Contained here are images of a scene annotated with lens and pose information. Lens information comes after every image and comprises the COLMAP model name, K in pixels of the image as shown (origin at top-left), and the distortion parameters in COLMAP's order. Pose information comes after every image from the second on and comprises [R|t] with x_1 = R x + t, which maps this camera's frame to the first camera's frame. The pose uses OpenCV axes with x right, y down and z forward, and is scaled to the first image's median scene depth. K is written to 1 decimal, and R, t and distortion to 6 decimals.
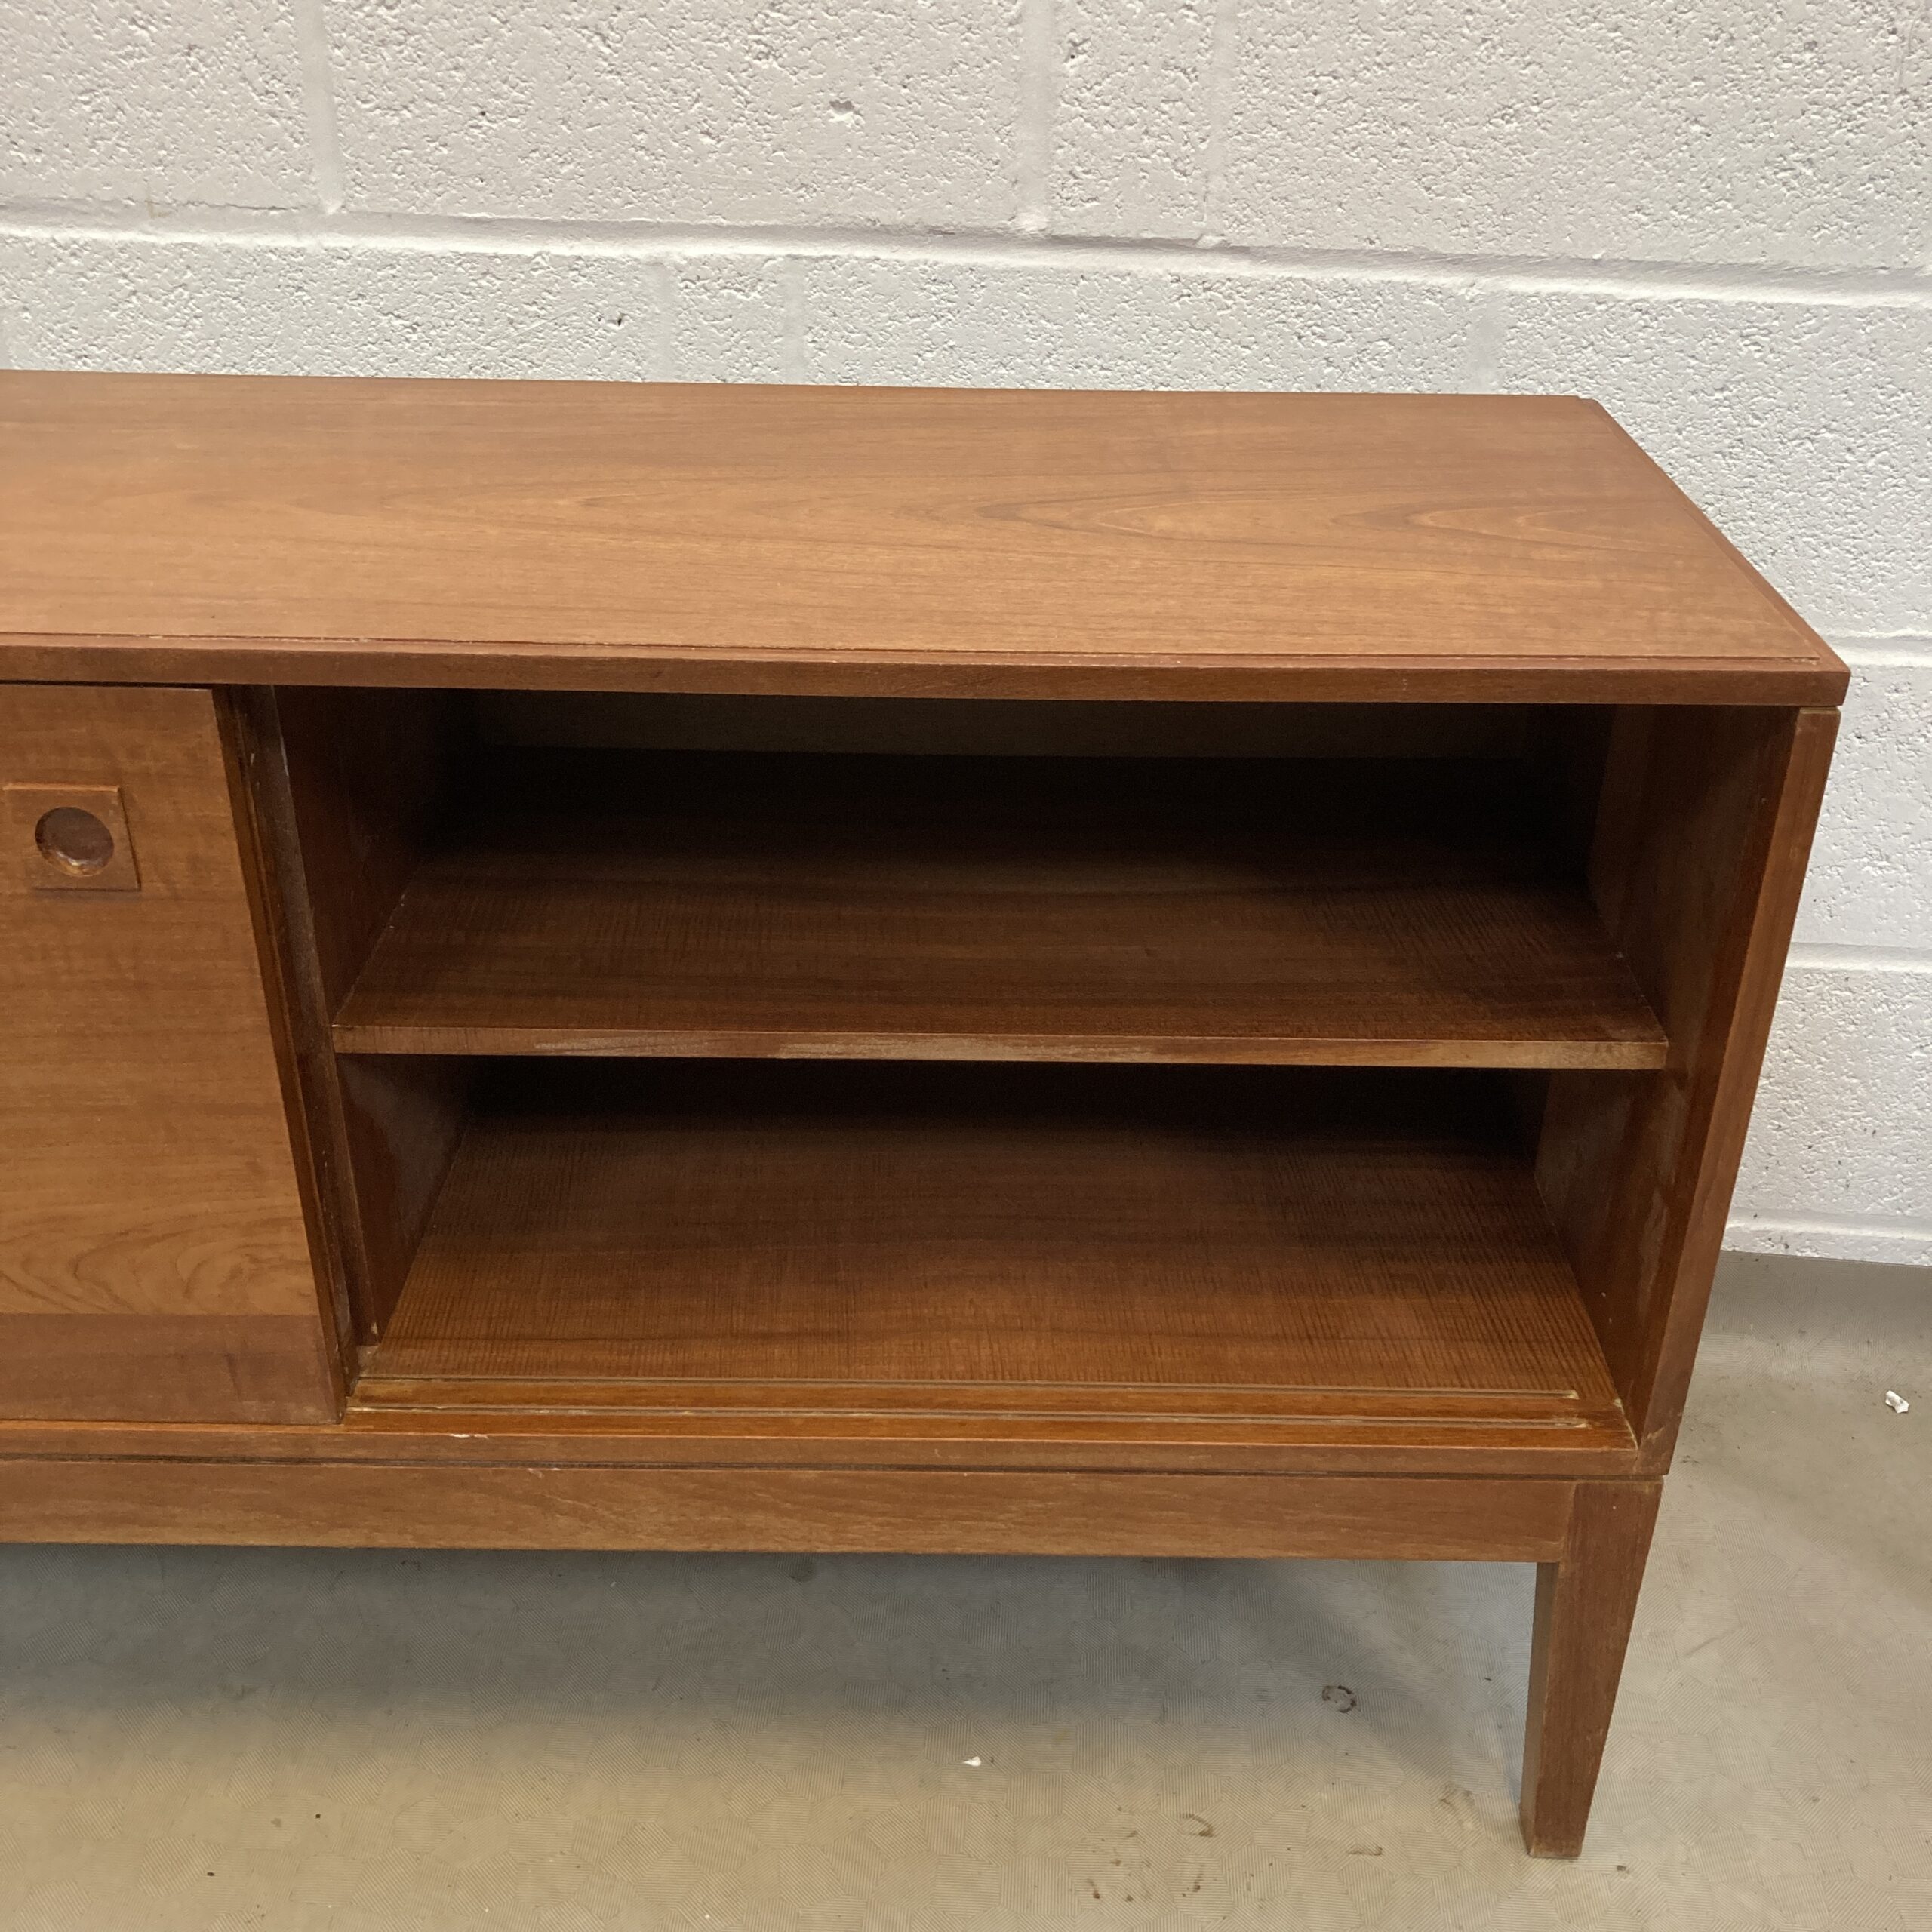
lens RADIAL K [[2132.6, 0, 1004.7], [0, 2132.6, 984.9], [0, 0, 1]] dist [0.011234, 0.000000]
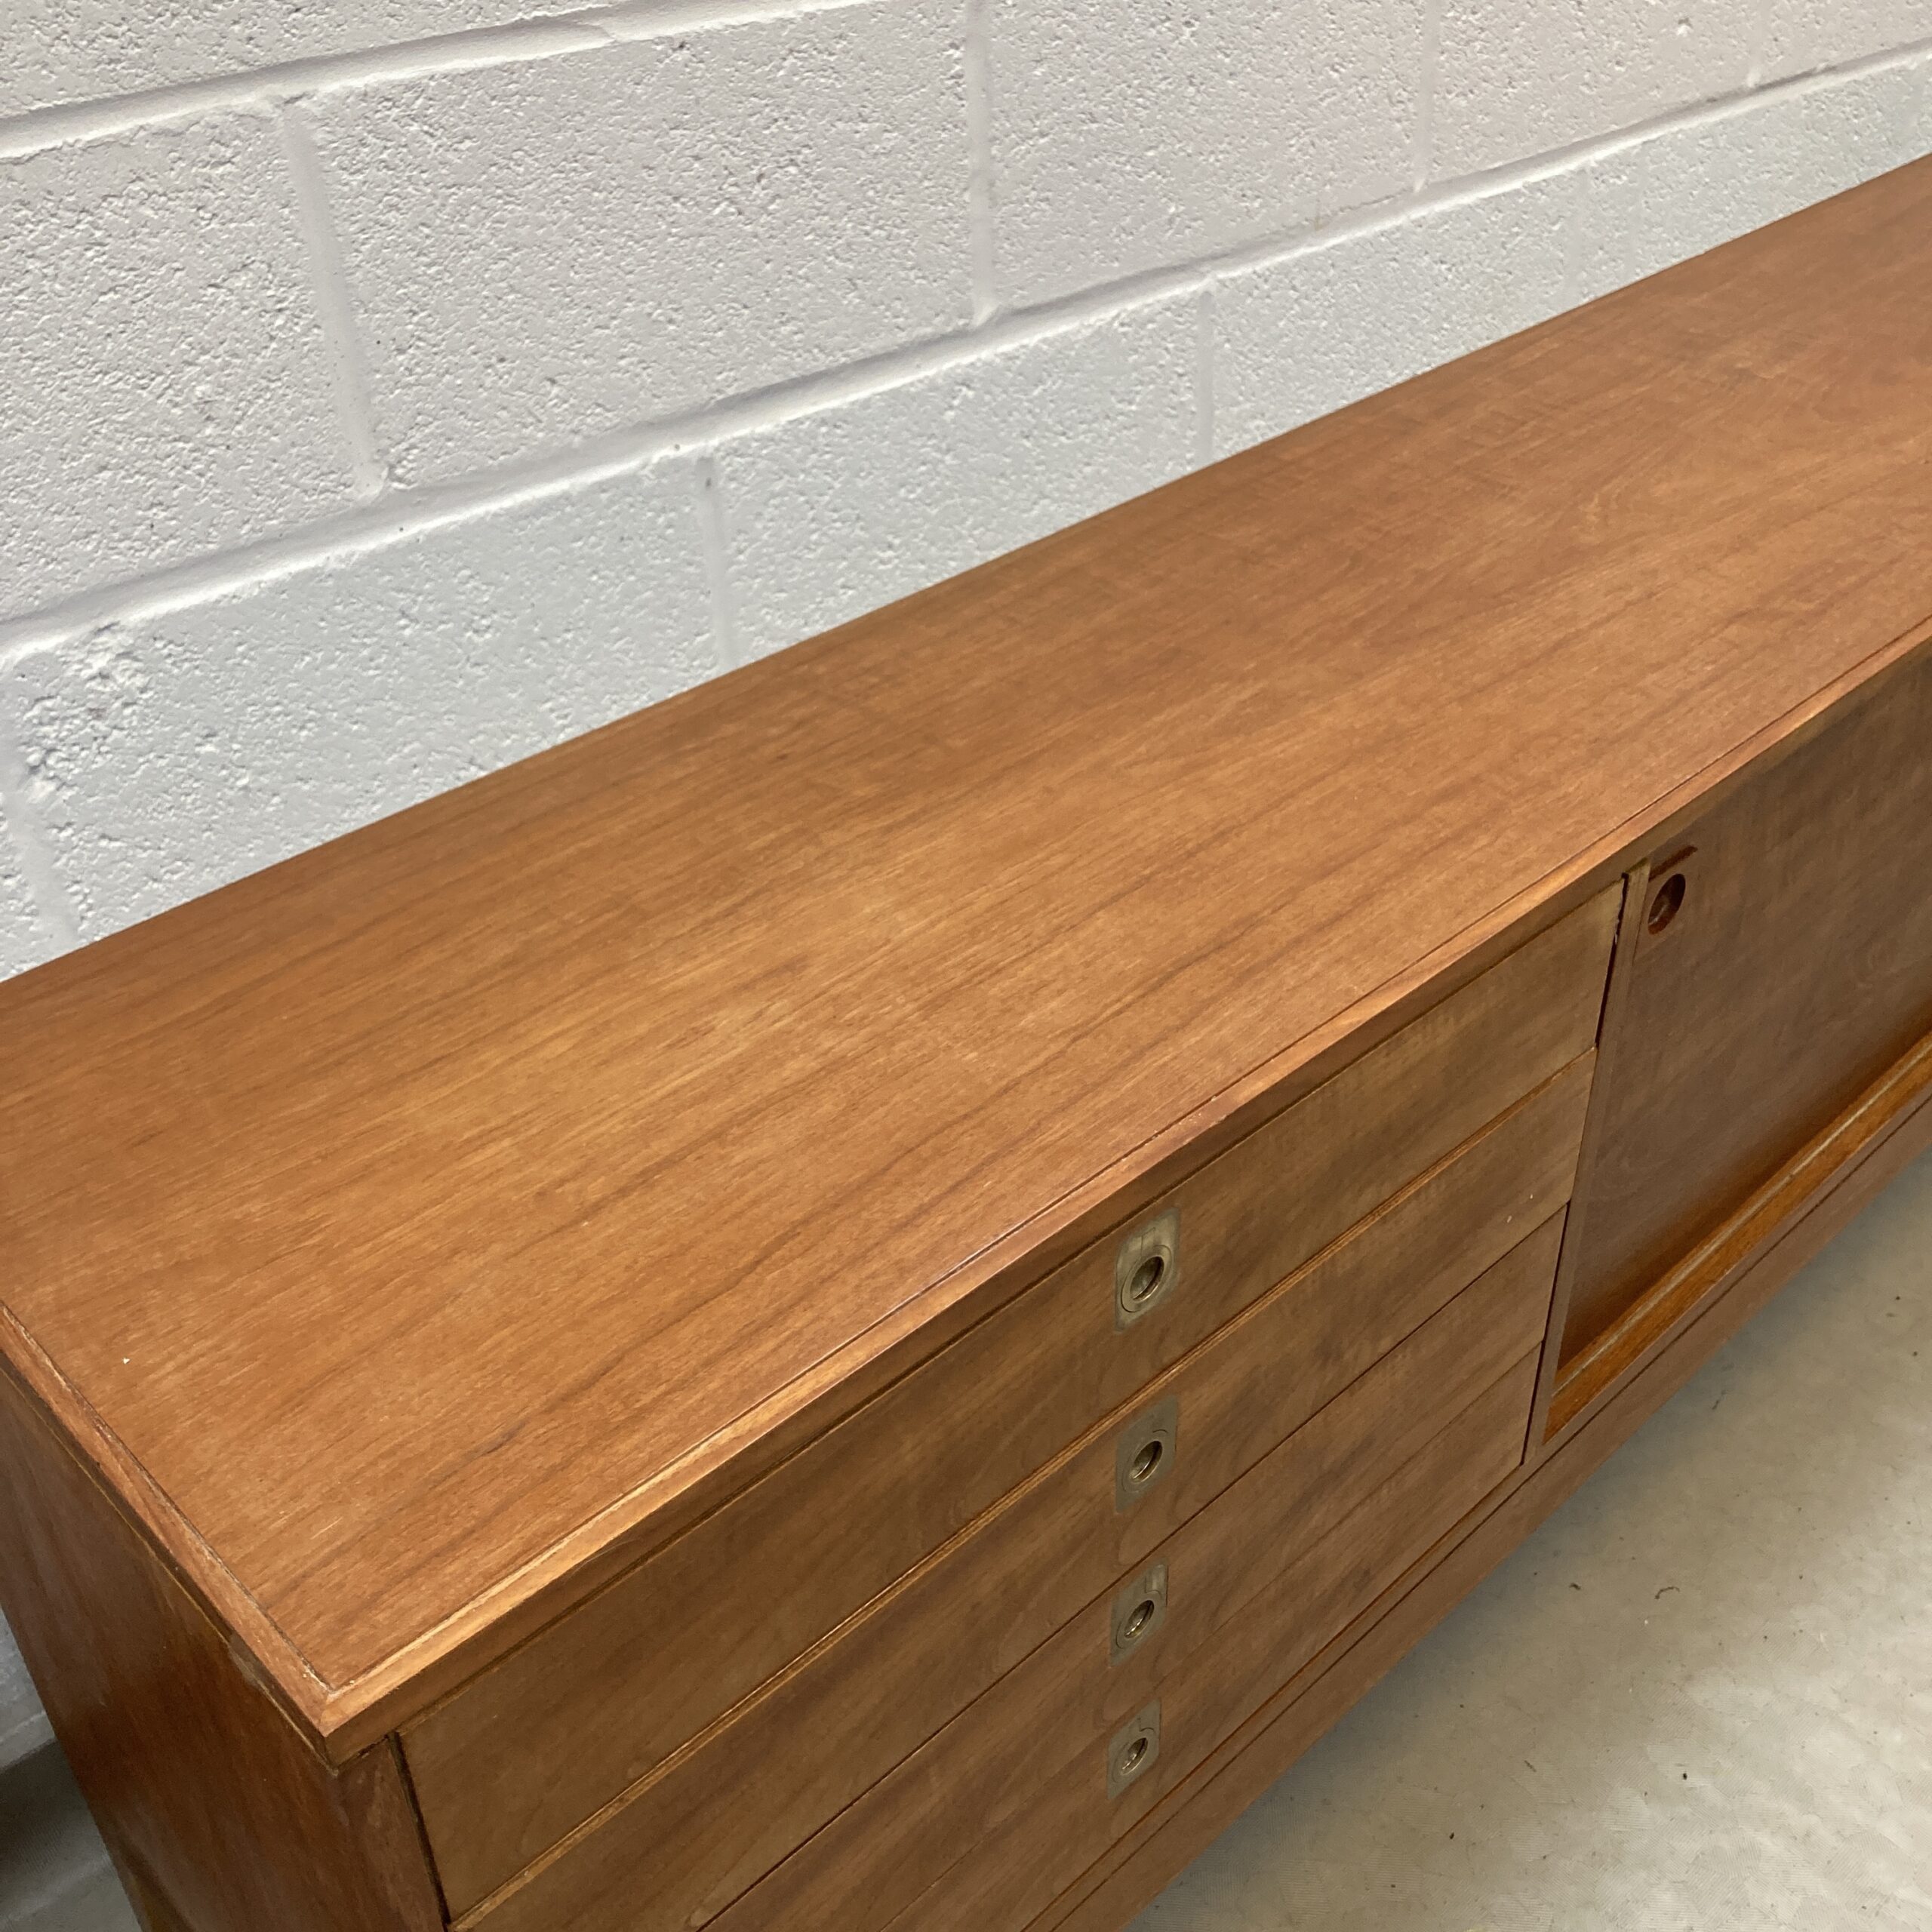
lens RADIAL K [[2132.6, 0, 955.0], [0, 2132.6, 960.3], [0, 0, 1]] dist [0.011234, 0.000000]
pose [[0.721556, -0.426826, 0.545139, -1.391439], [0.378234, 0.902500, 0.205992, -0.324733], [-0.579911, 0.057555, 0.812644, 0.195847]]
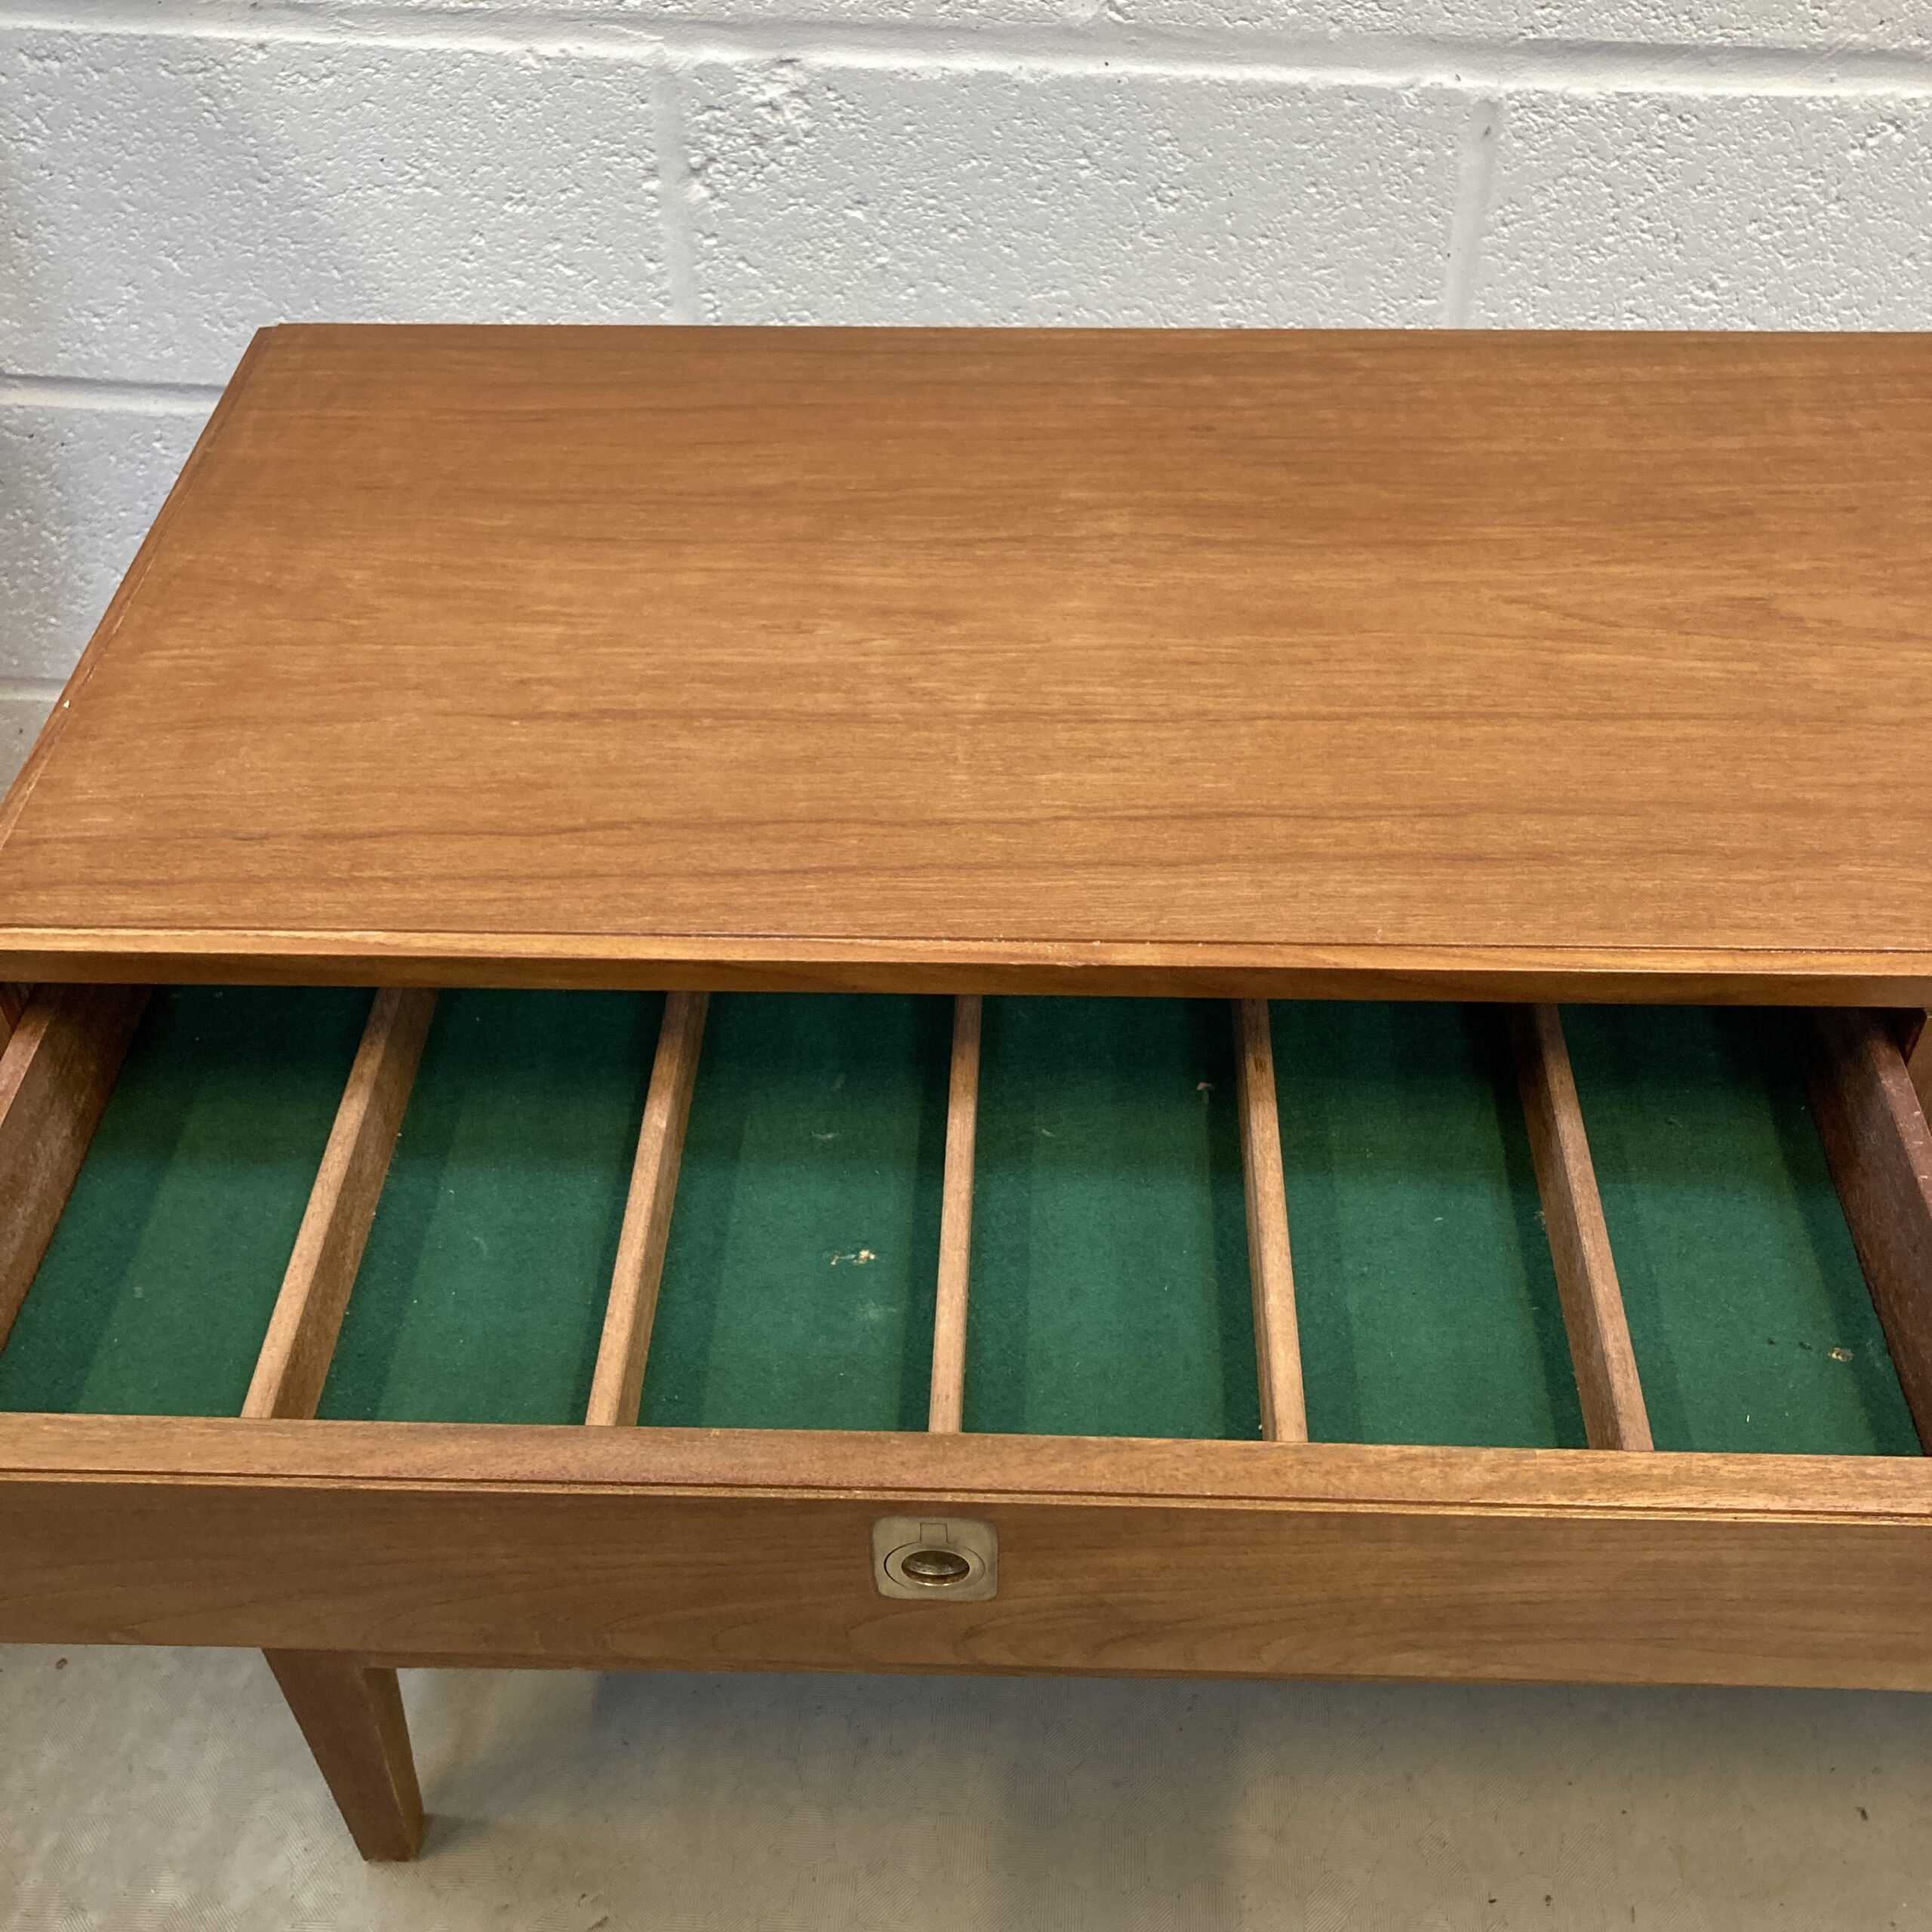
lens RADIAL K [[2132.6, 0, 977.6], [0, 2132.6, 972.3], [0, 0, 1]] dist [0.011234, 0.000000]
pose [[0.999558, -0.004521, -0.029379, -1.016579], [0.012056, 0.965085, 0.261659, -0.264491], [0.027170, -0.261898, 0.964713, 0.131142]]
